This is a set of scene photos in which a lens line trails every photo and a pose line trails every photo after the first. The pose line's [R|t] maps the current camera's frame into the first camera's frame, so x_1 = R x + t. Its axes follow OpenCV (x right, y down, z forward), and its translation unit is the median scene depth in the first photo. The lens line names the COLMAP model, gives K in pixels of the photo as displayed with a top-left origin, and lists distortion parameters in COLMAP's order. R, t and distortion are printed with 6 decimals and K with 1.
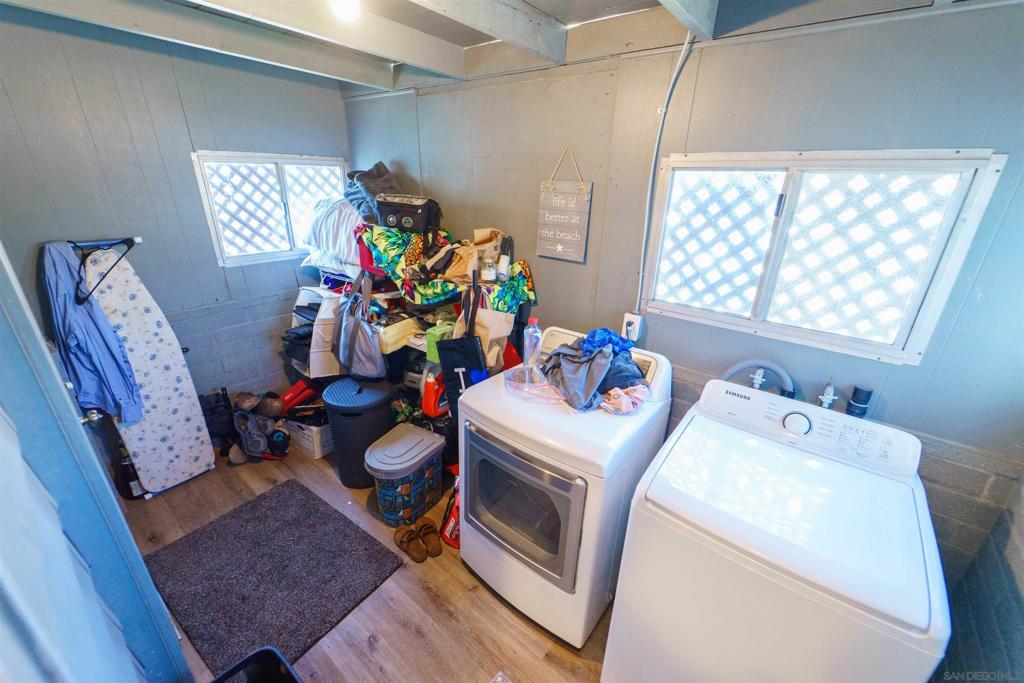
lens RADIAL K [[407.7, 0, 514.3], [0, 407.7, 340.4], [0, 0, 1]] dist [-0.000495, -0.000508]
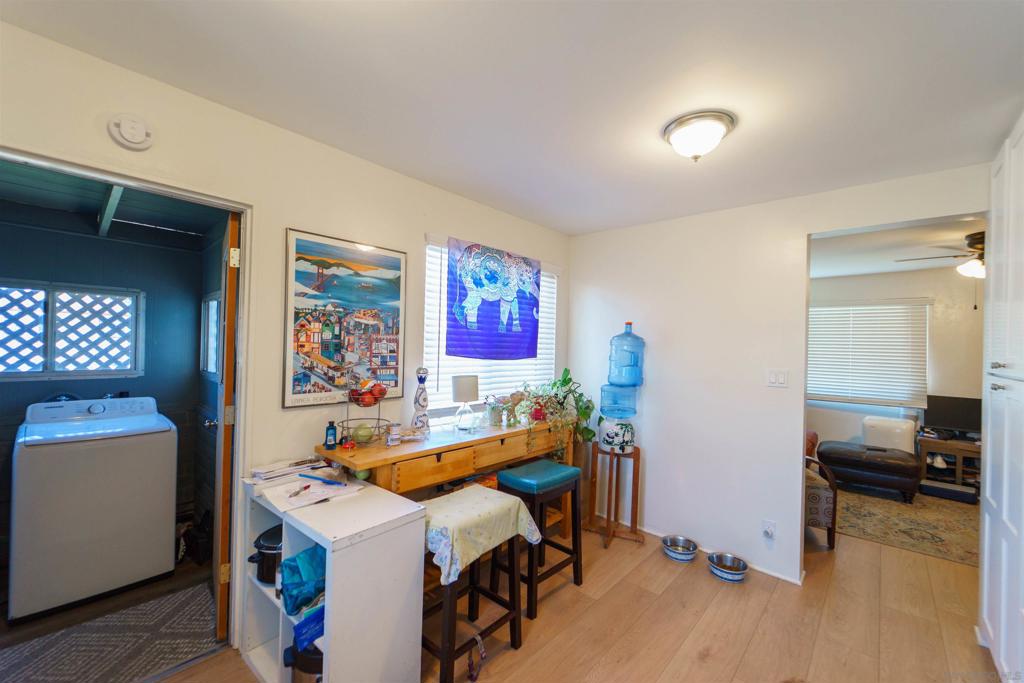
lens RADIAL K [[407.7, 0, 511.2], [0, 407.7, 341.2], [0, 0, 1]] dist [-0.000495, -0.000508]
pose [[0.048306, -0.015964, 0.998705, -1.146370], [0.354281, 0.935137, -0.002188, 0.591256], [-0.933891, 0.353928, 0.050828, -1.071046]]
